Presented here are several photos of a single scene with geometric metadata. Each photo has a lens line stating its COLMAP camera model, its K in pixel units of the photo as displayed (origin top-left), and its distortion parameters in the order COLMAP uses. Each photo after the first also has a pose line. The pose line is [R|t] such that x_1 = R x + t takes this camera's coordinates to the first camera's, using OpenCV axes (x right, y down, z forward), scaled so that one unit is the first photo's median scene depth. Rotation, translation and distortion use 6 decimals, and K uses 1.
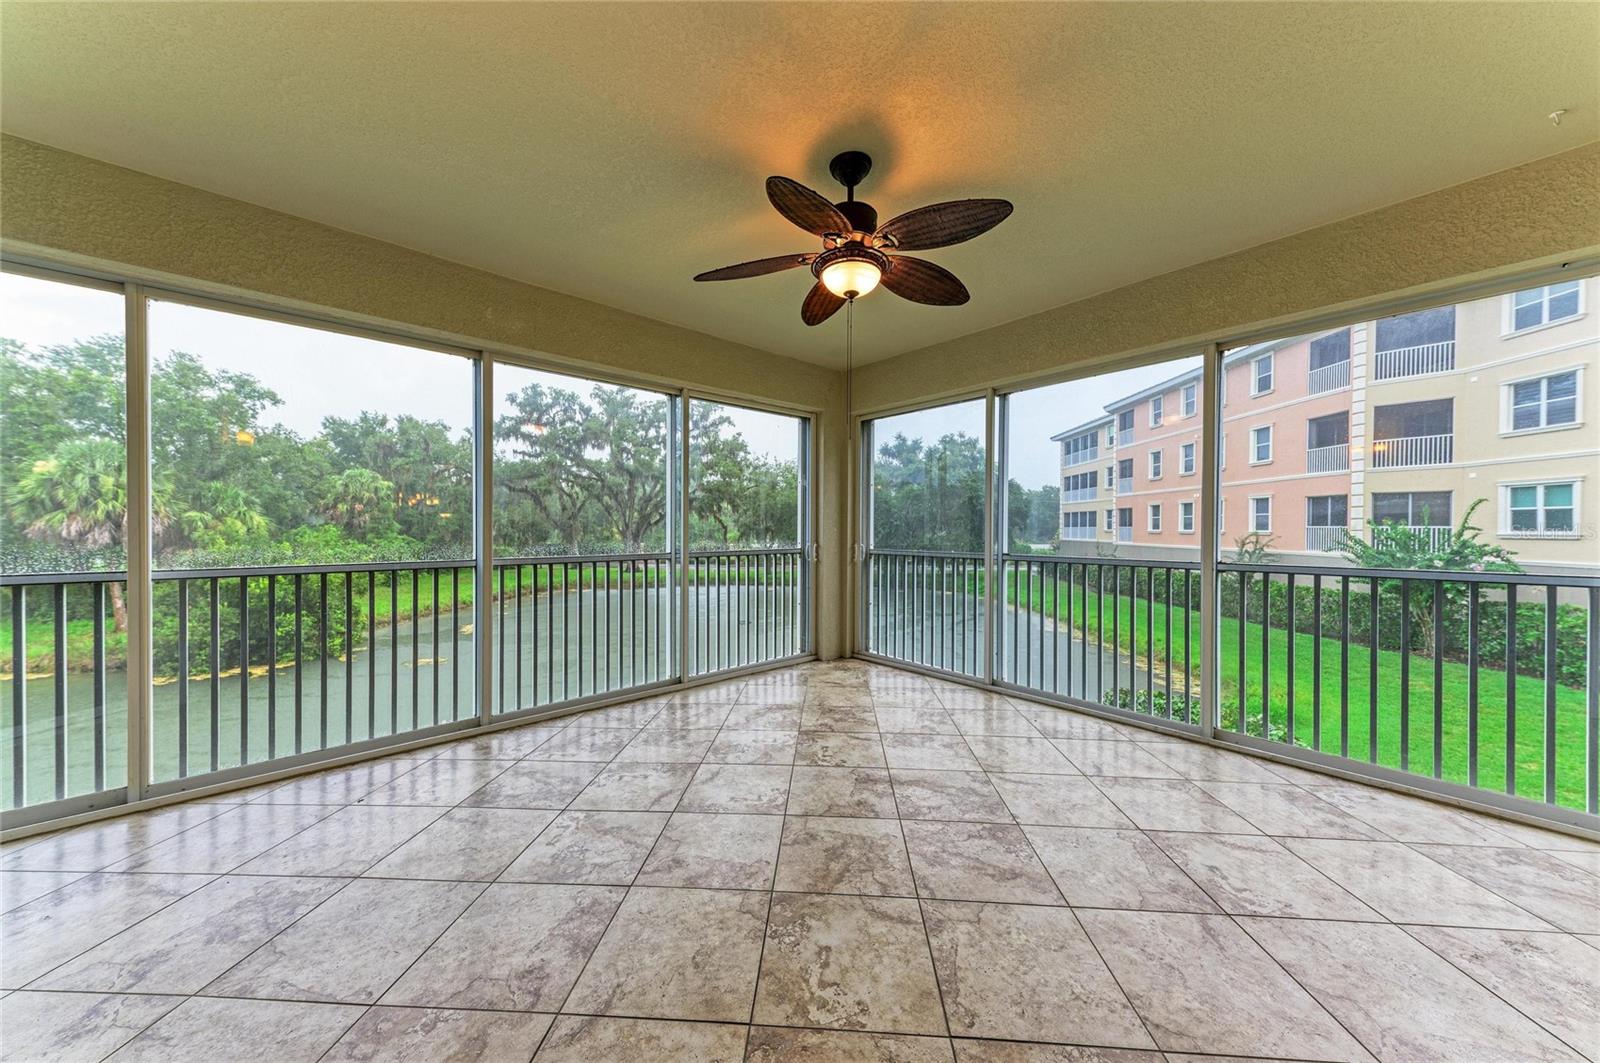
lens RADIAL K [[538.4, 0, 801.1], [0, 538.4, 533.6], [0, 0, 1]] dist [0.021397, -0.000227]
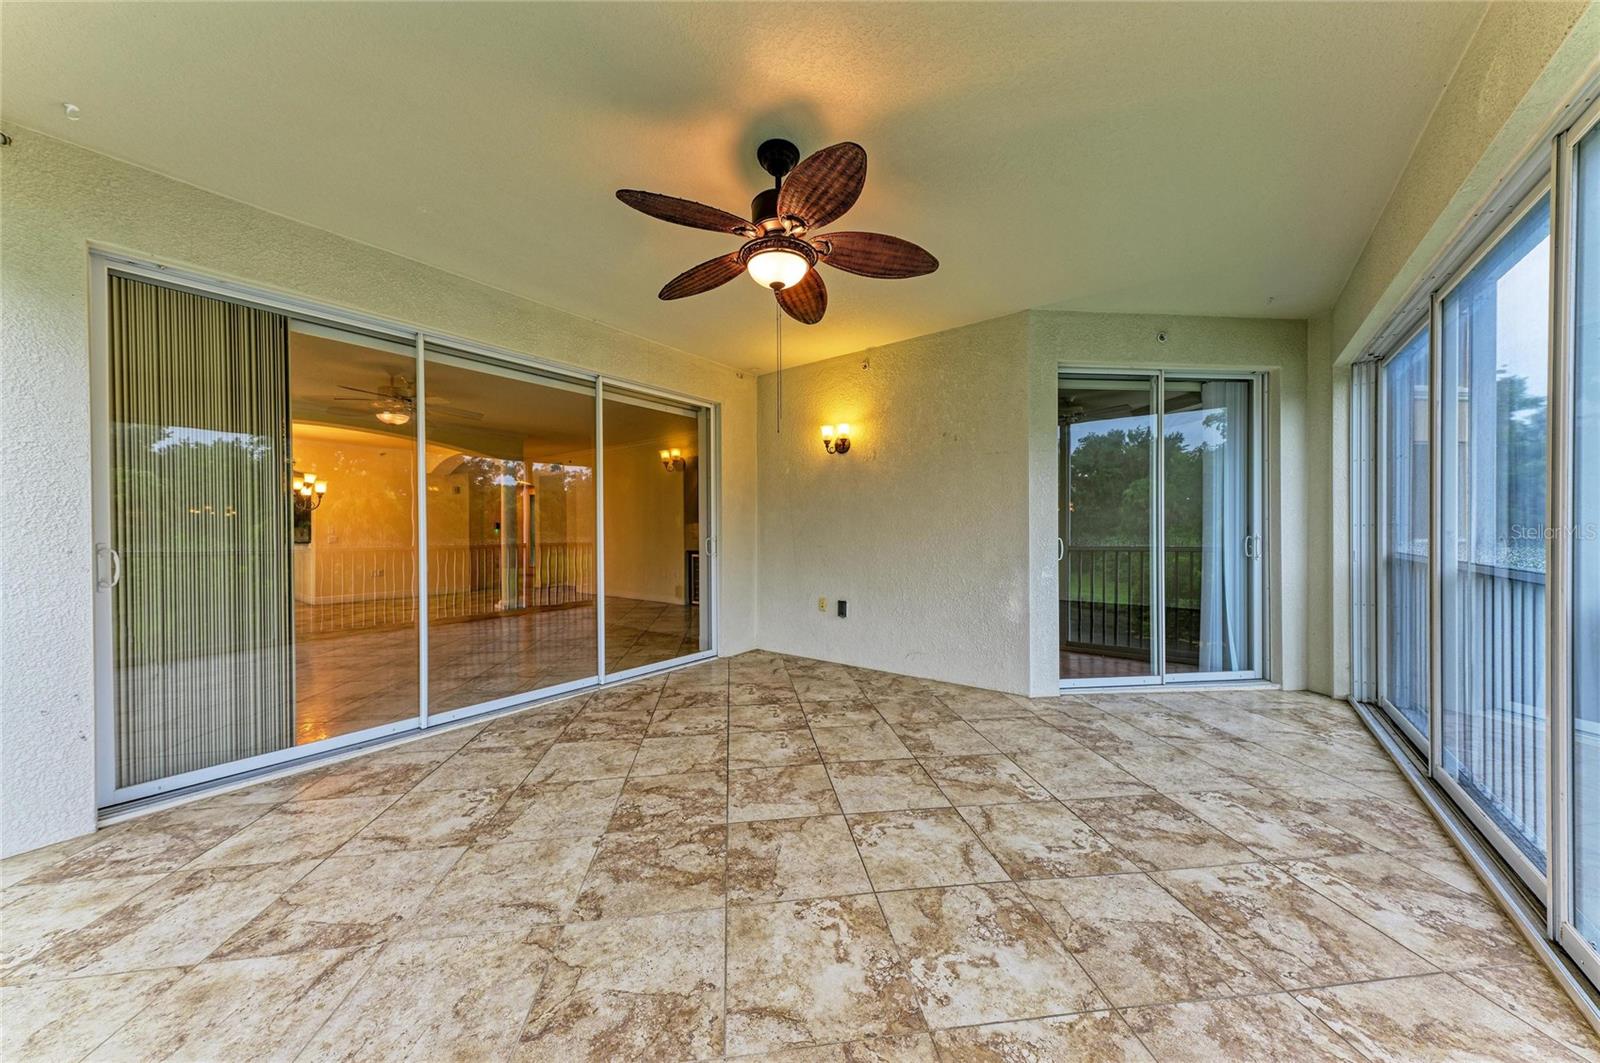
lens RADIAL K [[538.4, 0, 801.1], [0, 538.4, 533.6], [0, 0, 1]] dist [0.021397, -0.000227]
pose [[-0.981705, 0.004512, -0.190356, 0.027410], [0.001503, 0.999872, 0.015951, -0.000721], [0.190403, 0.015373, -0.981586, 0.230009]]
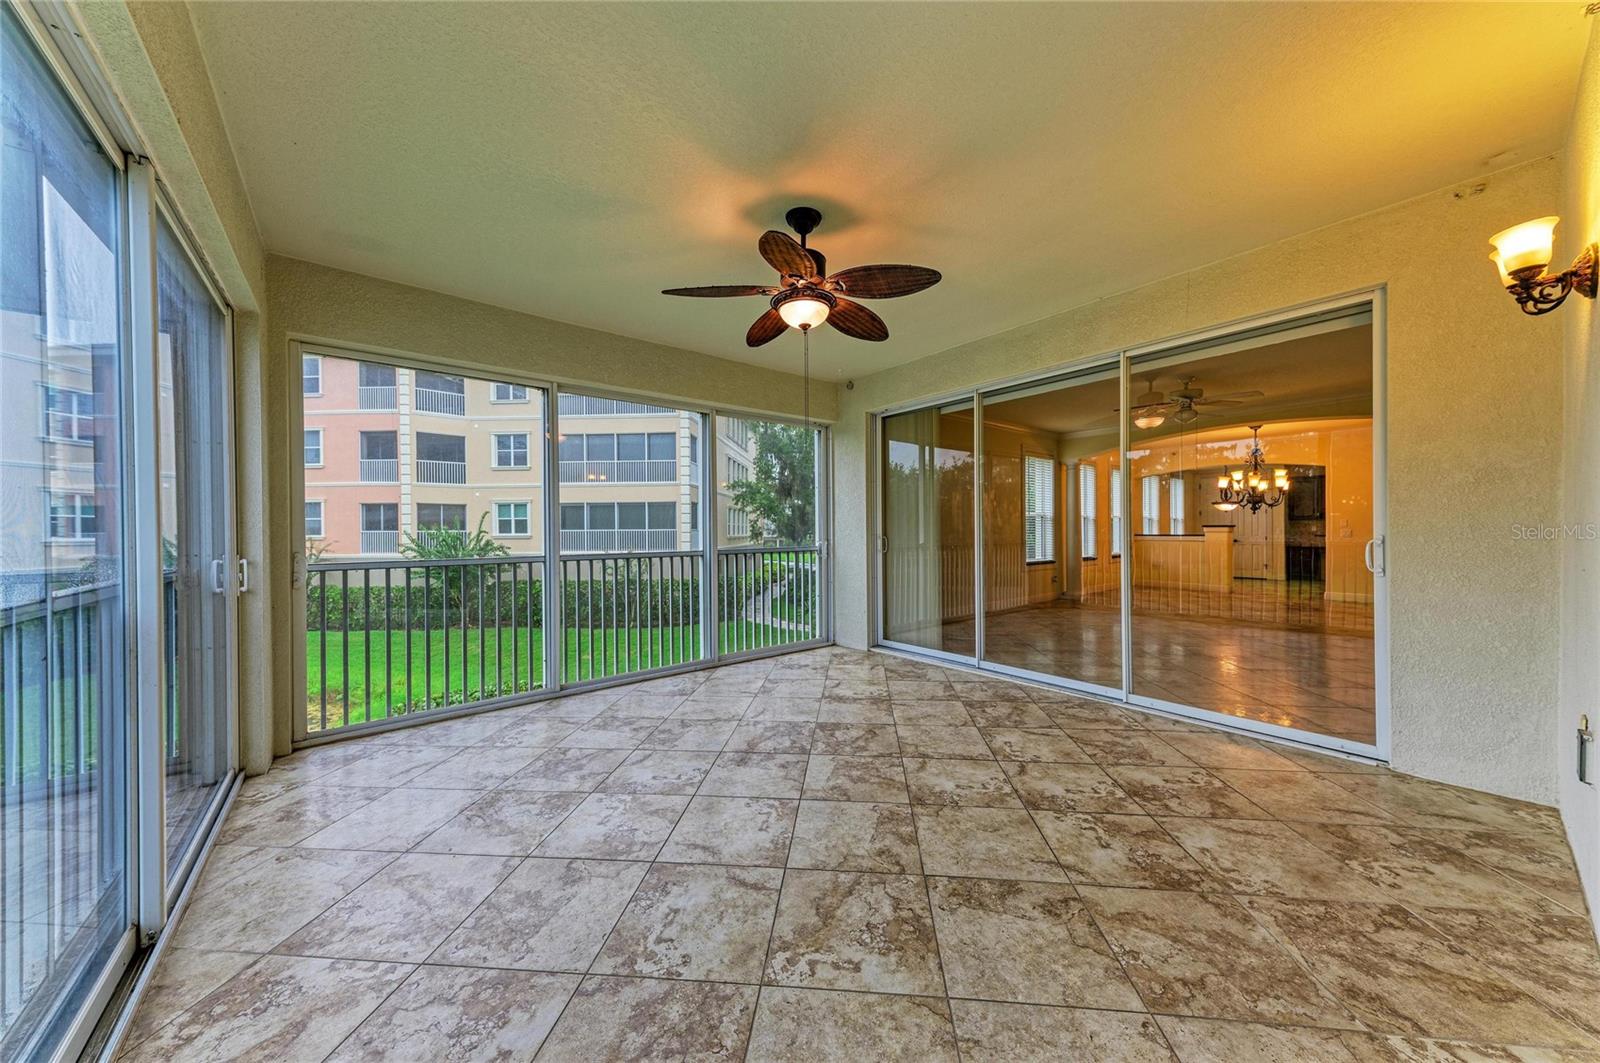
lens RADIAL K [[538.4, 0, 801.1], [0, 538.4, 533.6], [0, 0, 1]] dist [0.021397, -0.000227]
pose [[0.044682, -0.008492, 0.998965, -0.126221], [0.018948, 0.999791, 0.007651, -0.000044], [-0.998822, 0.018586, 0.044834, 0.111543]]
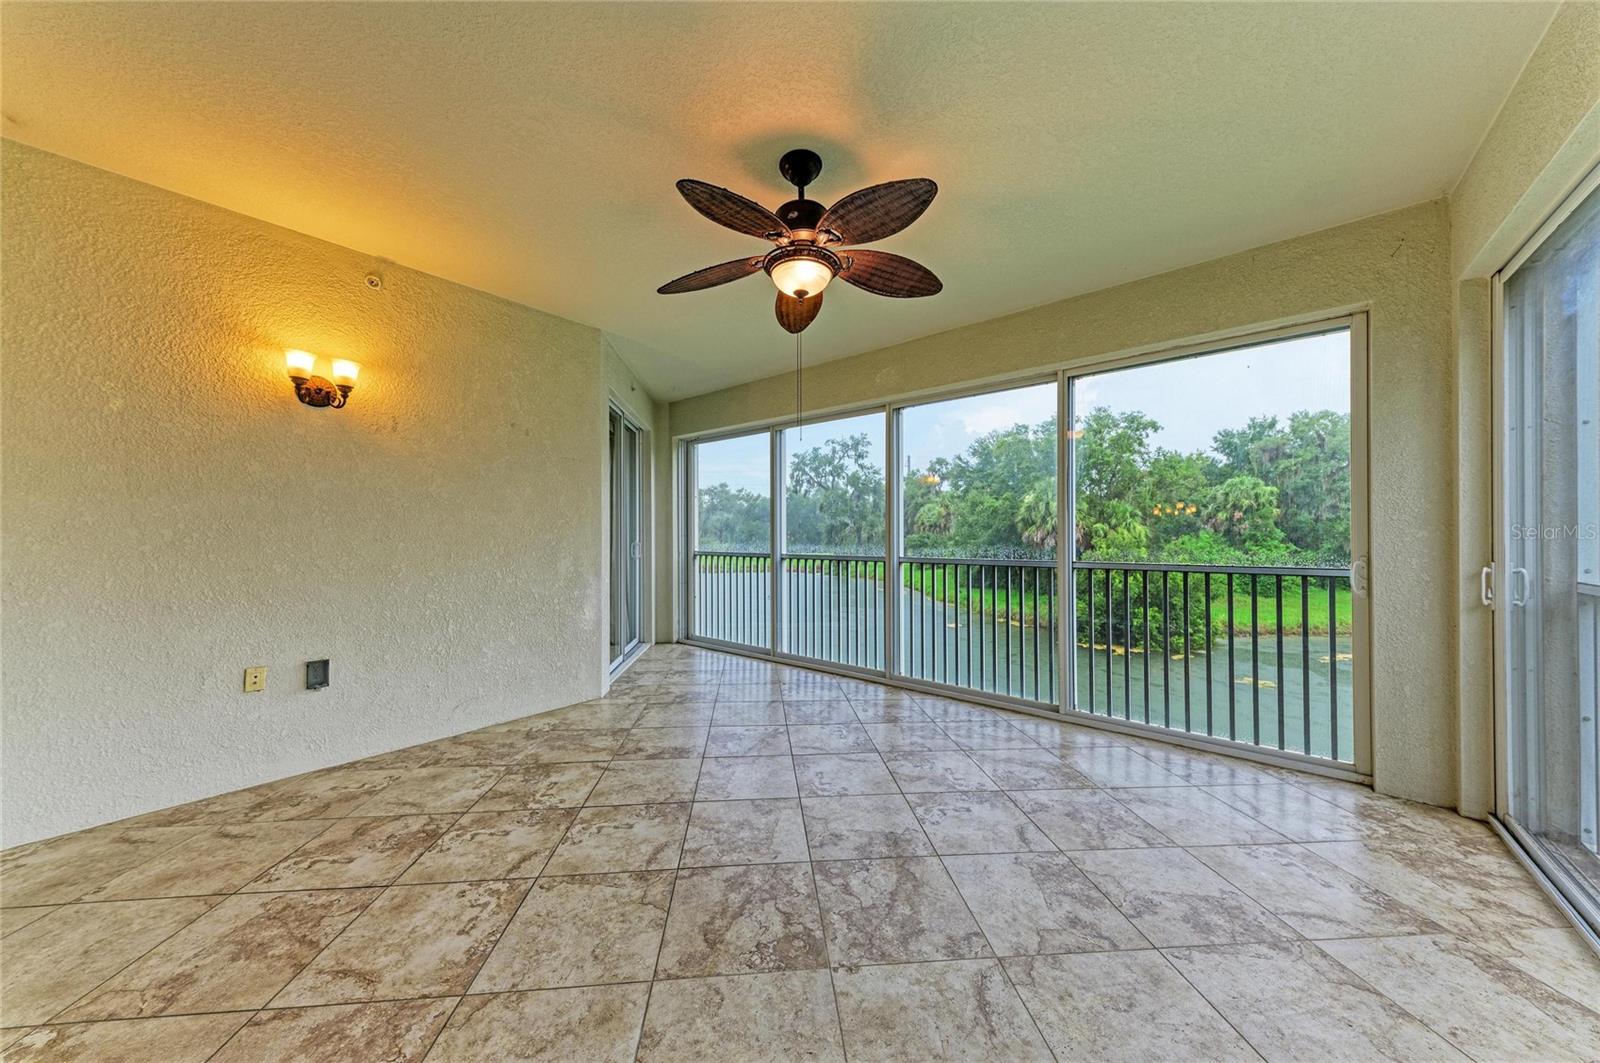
lens RADIAL K [[538.4, 0, 801.1], [0, 538.4, 533.6], [0, 0, 1]] dist [0.021397, -0.000227]
pose [[0.148009, -0.004945, -0.988974, 0.123107], [-0.009188, 0.999937, -0.006374, 0.000013], [0.988943, 0.010030, 0.147955, 0.099234]]
